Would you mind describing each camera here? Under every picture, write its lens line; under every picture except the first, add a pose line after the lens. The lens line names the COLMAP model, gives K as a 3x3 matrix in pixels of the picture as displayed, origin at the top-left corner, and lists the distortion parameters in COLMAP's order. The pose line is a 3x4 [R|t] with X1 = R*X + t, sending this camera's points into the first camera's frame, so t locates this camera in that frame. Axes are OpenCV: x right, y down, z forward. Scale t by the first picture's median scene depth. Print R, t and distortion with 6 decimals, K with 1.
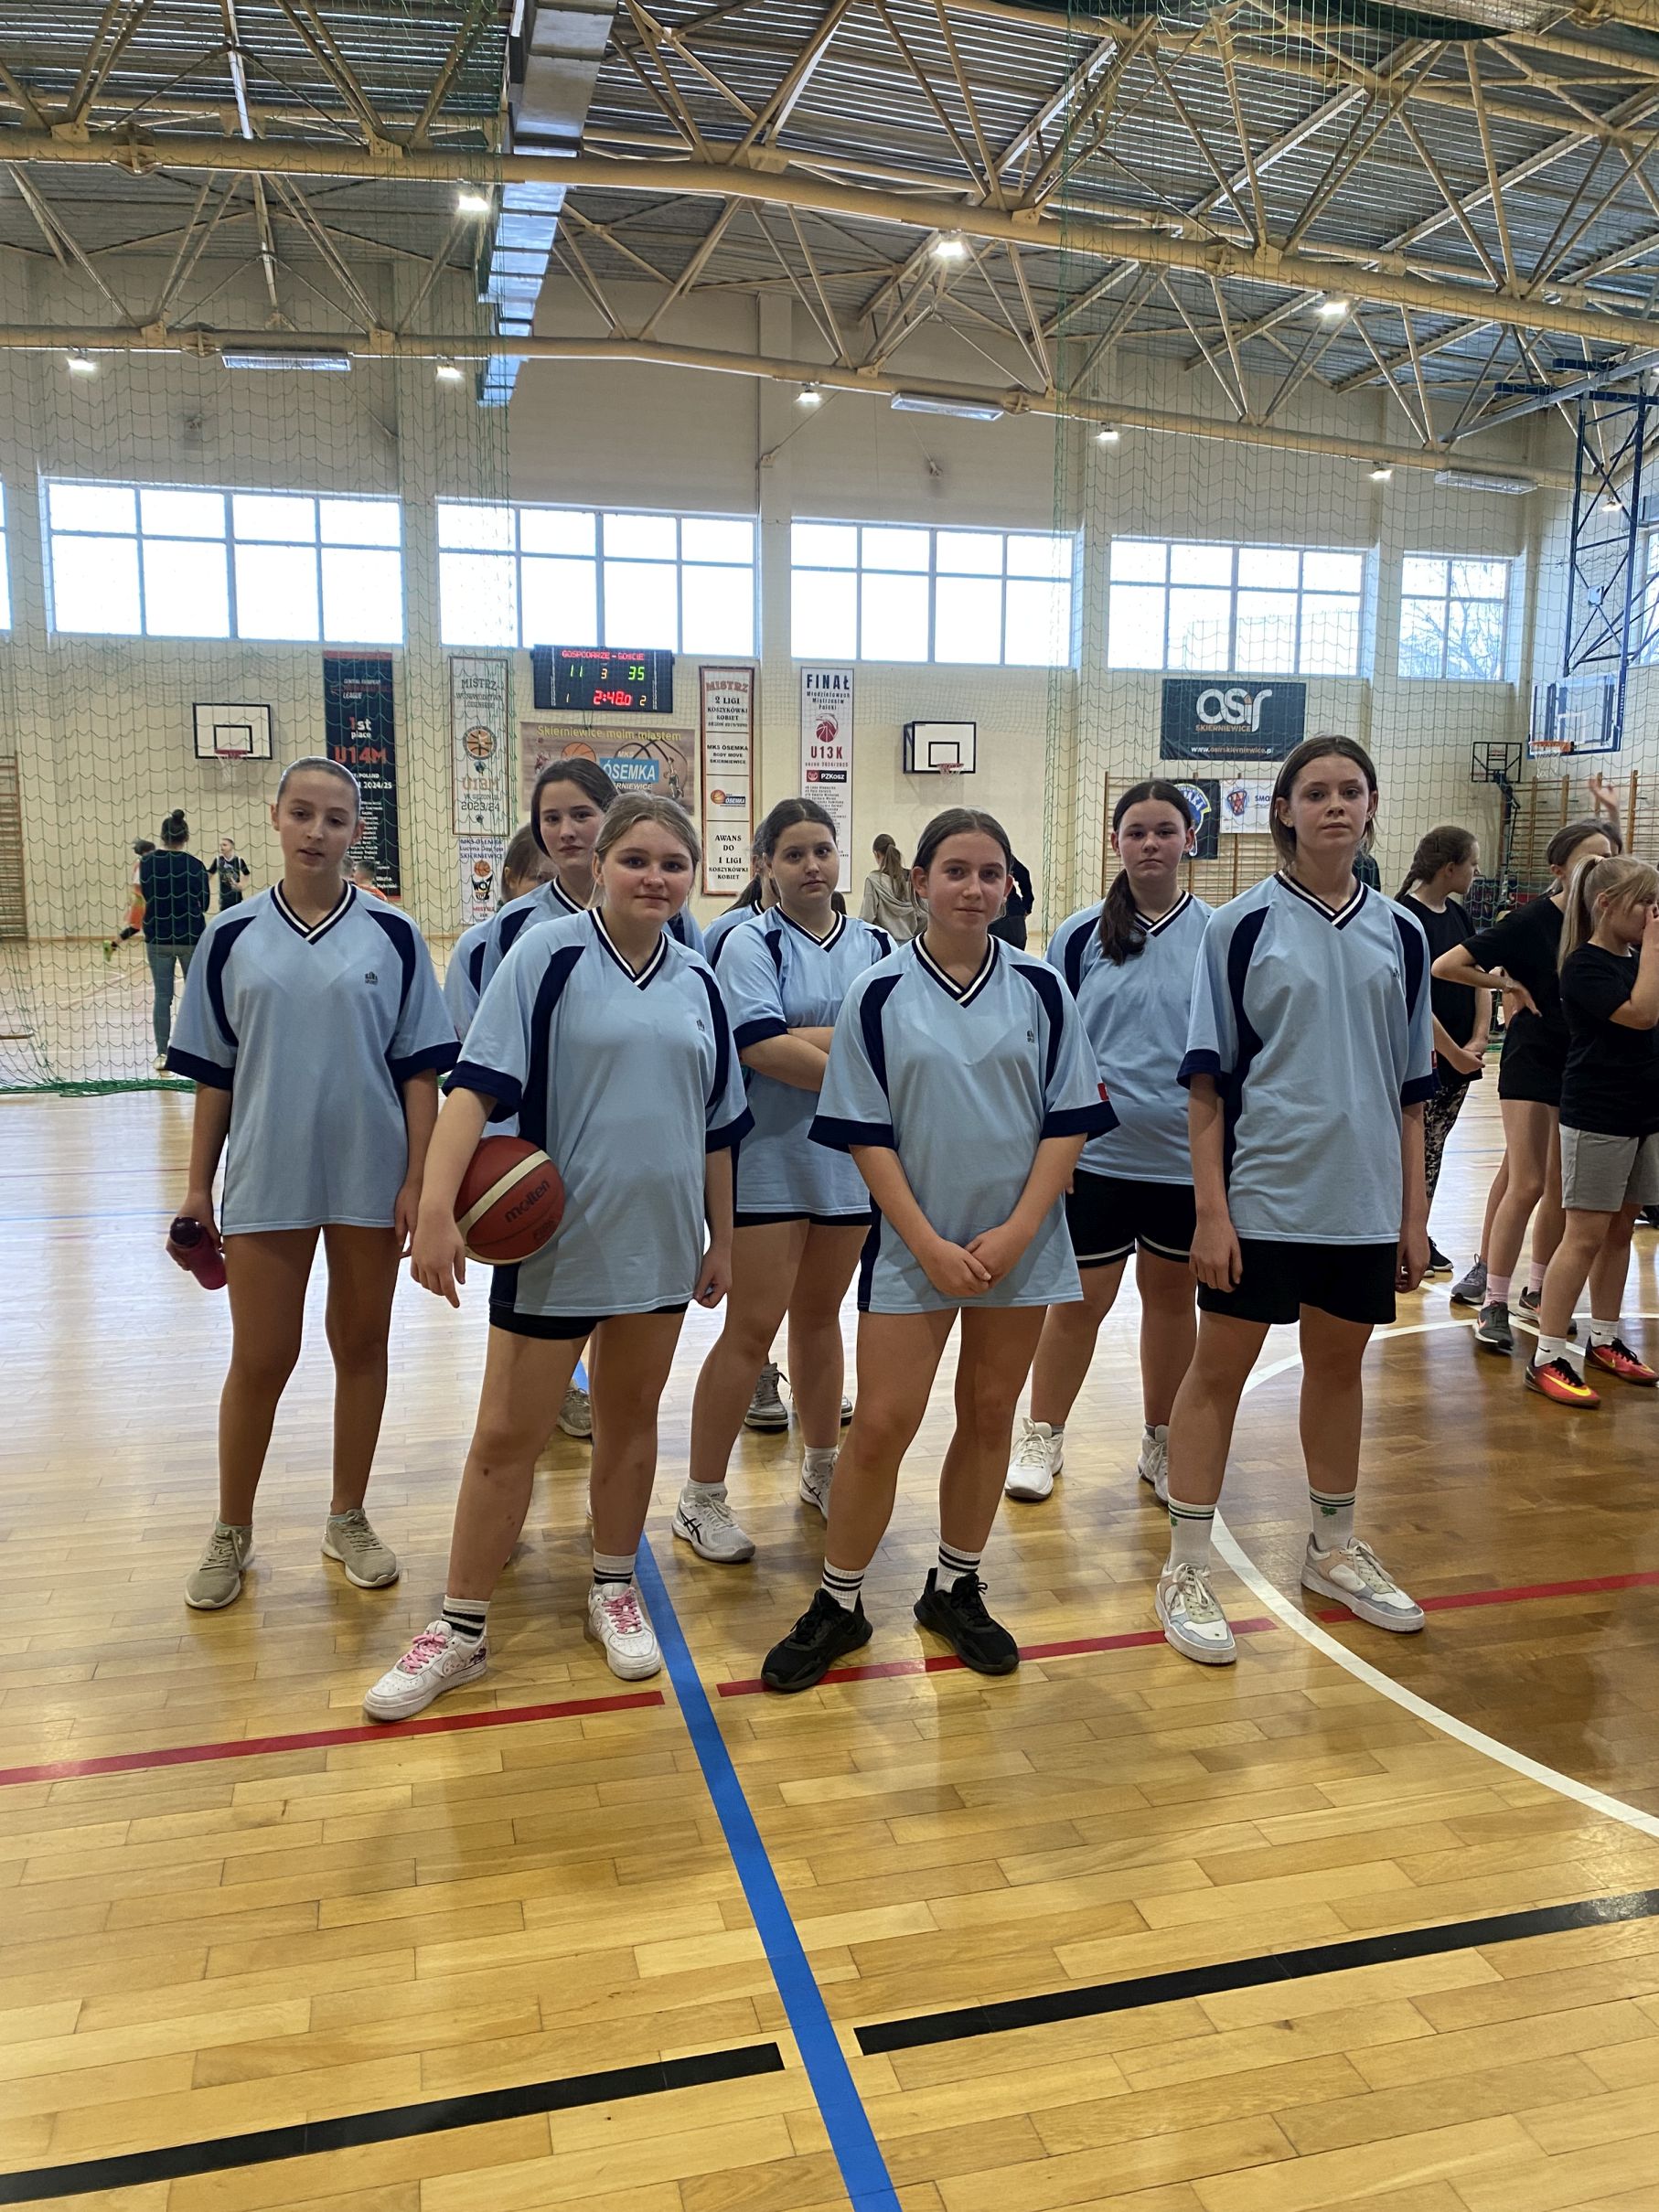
lens RADIAL K [[1682.9, 0, 829.5], [0, 1682.9, 1106.0], [0, 0, 1]] dist [0.082532, -0.166527]
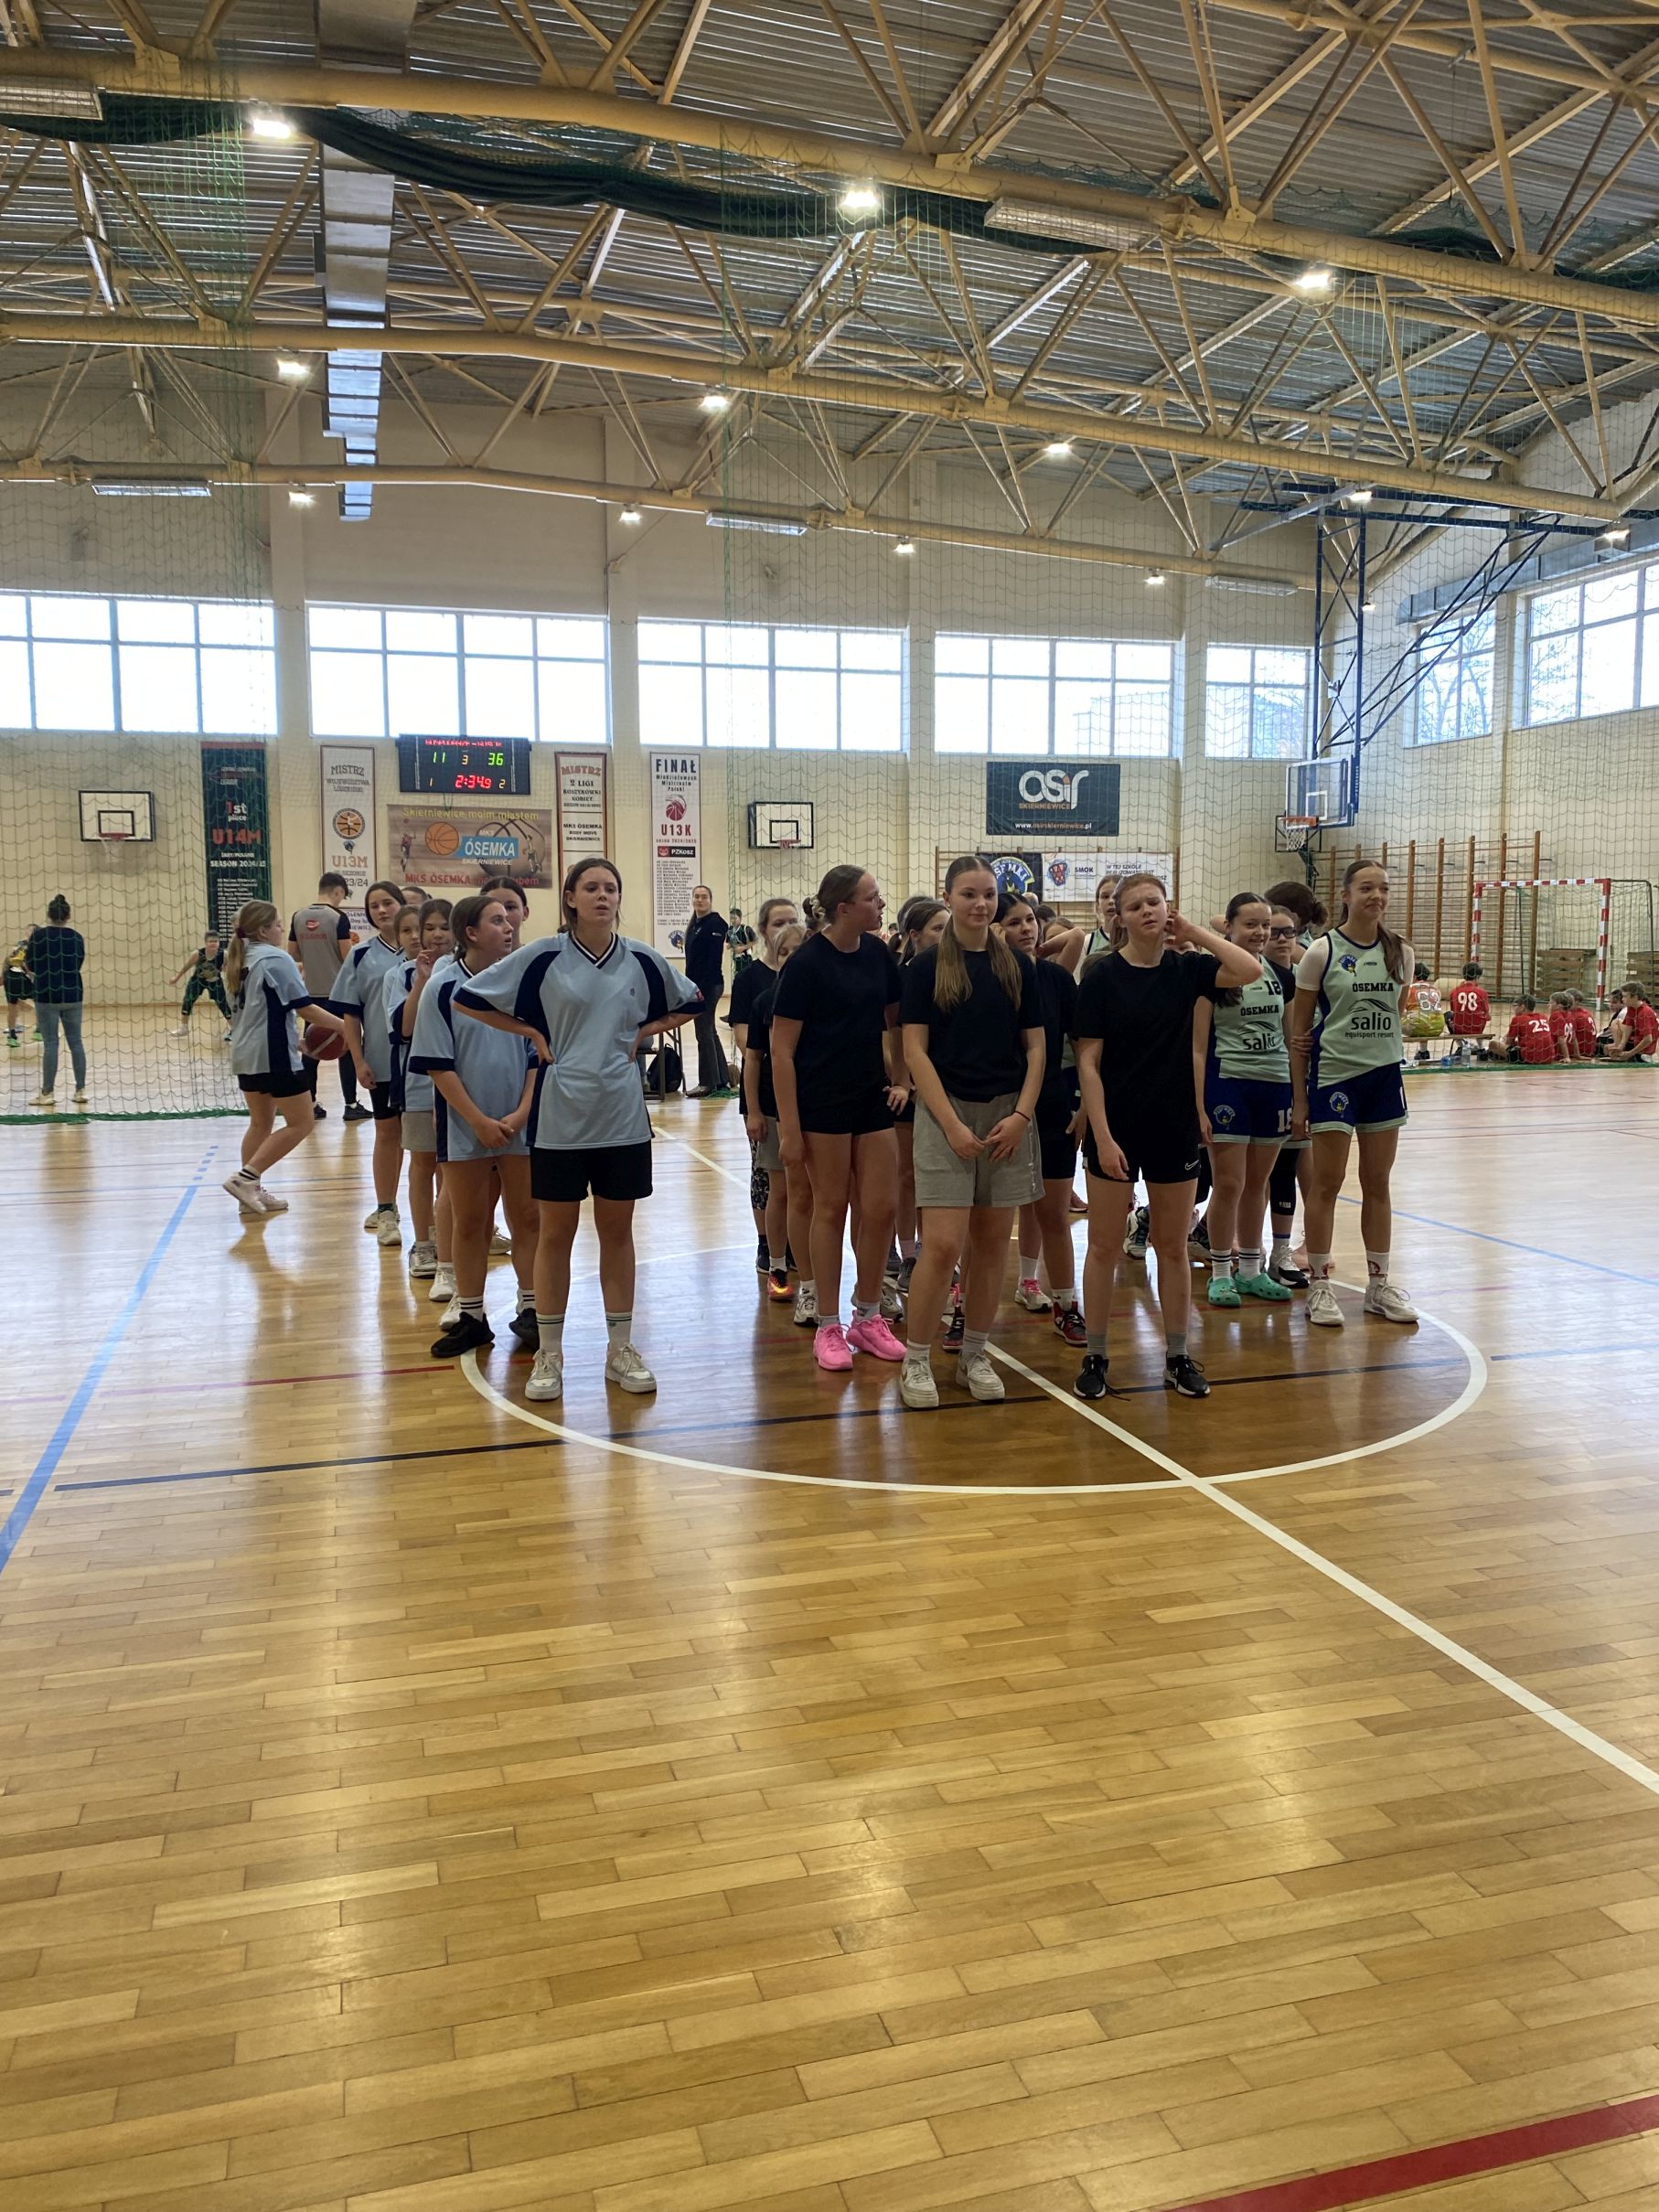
lens RADIAL K [[1682.9, 0, 829.5], [0, 1682.9, 1106.0], [0, 0, 1]] dist [0.082532, -0.166527]
pose [[0.999536, -0.011692, 0.028118, 0.066810], [0.012789, 0.999150, -0.039184, 0.012334], [-0.027636, 0.039525, 0.998836, -0.083355]]
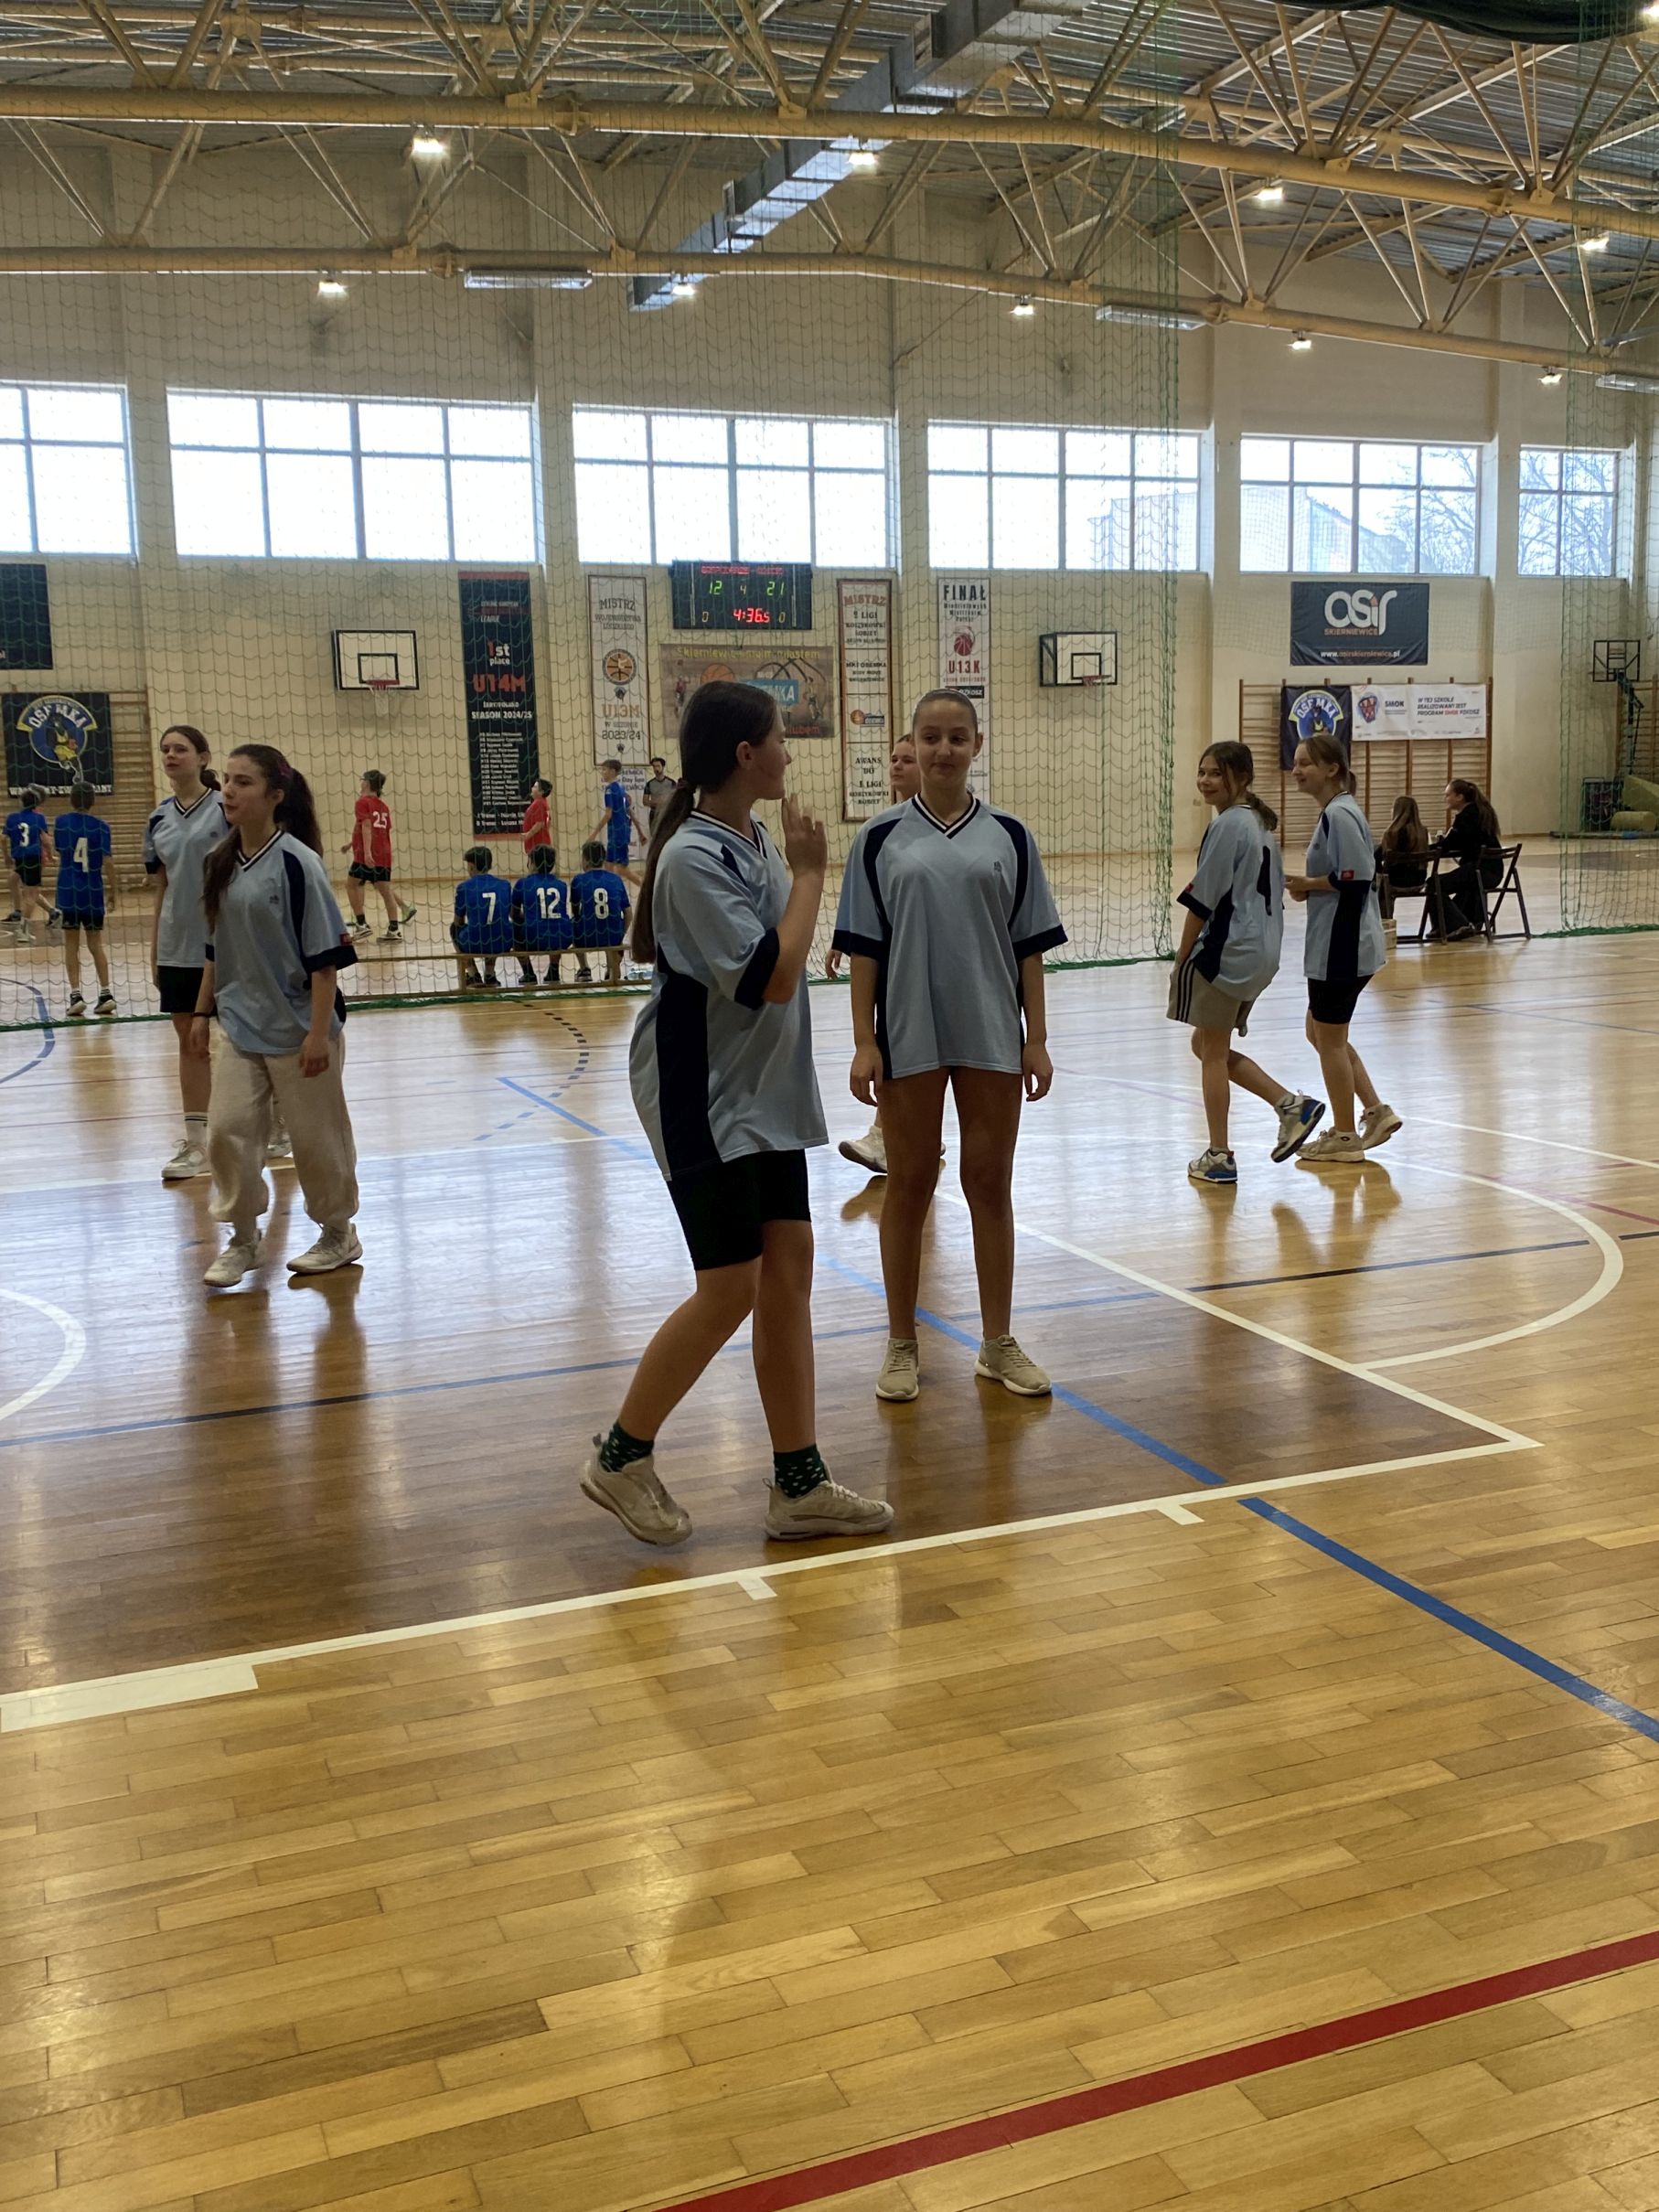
lens RADIAL K [[2110.9, 0, 829.5], [0, 2110.9, 1106.0], [0, 0, 1]] dist [0.136148, -0.341833]
pose [[0.991656, -0.046833, 0.120104, -0.239020], [0.046570, 0.998903, 0.005000, 0.028350], [-0.120206, 0.000635, 0.992749, -0.180770]]
